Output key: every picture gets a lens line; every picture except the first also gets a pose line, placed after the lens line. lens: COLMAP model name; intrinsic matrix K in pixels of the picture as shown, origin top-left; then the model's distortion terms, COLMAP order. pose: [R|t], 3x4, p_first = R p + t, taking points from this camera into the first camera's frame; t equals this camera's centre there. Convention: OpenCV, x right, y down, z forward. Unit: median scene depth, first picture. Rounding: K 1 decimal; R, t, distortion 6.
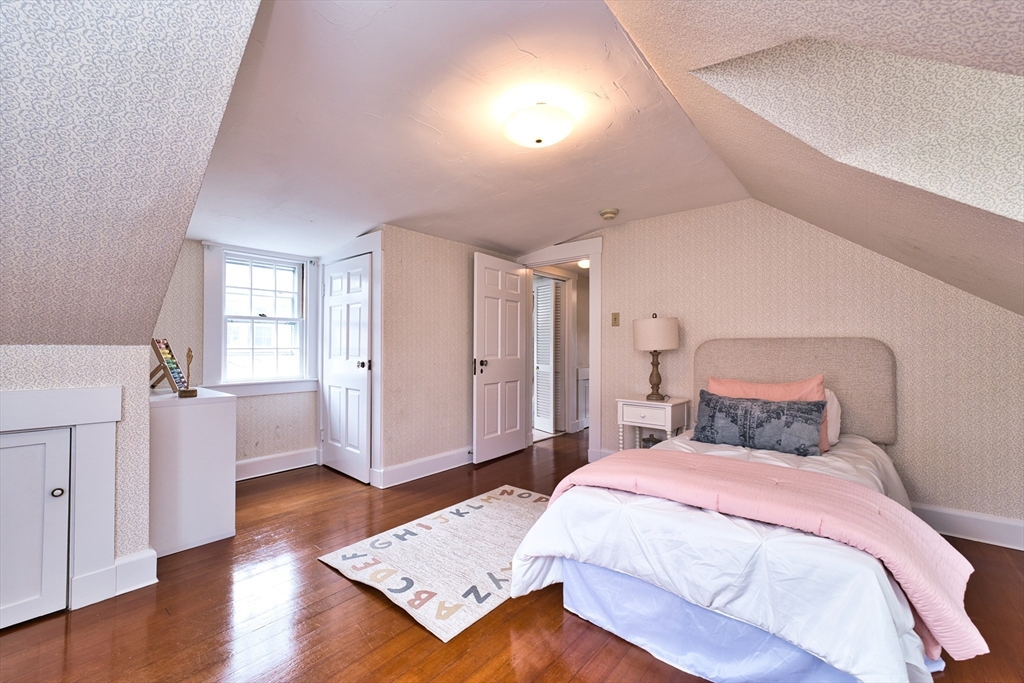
lens RADIAL K [[423.8, 0, 511.4], [0, 423.8, 342.8], [0, 0, 1]] dist [-0.005411, 0.000385]
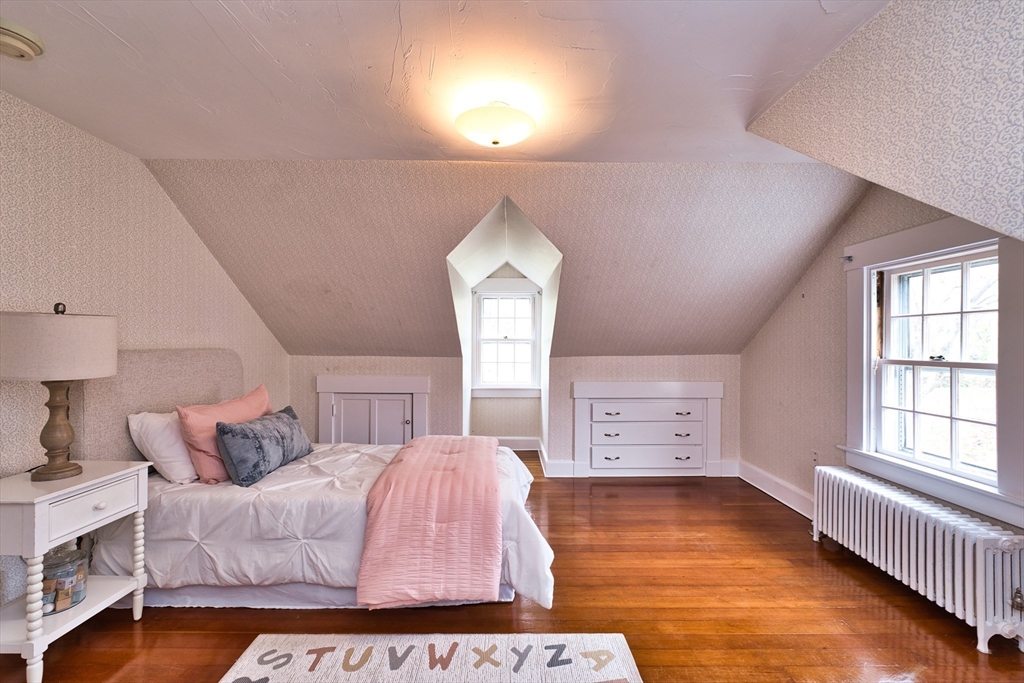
lens RADIAL K [[423.8, 0, 511.4], [0, 423.8, 342.8], [0, 0, 1]] dist [-0.005411, 0.000385]
pose [[-0.637239, -0.017476, 0.770468, -0.713432], [-0.010826, 0.999847, 0.013725, -0.074919], [-0.770590, 0.000405, -0.637331, 1.686547]]
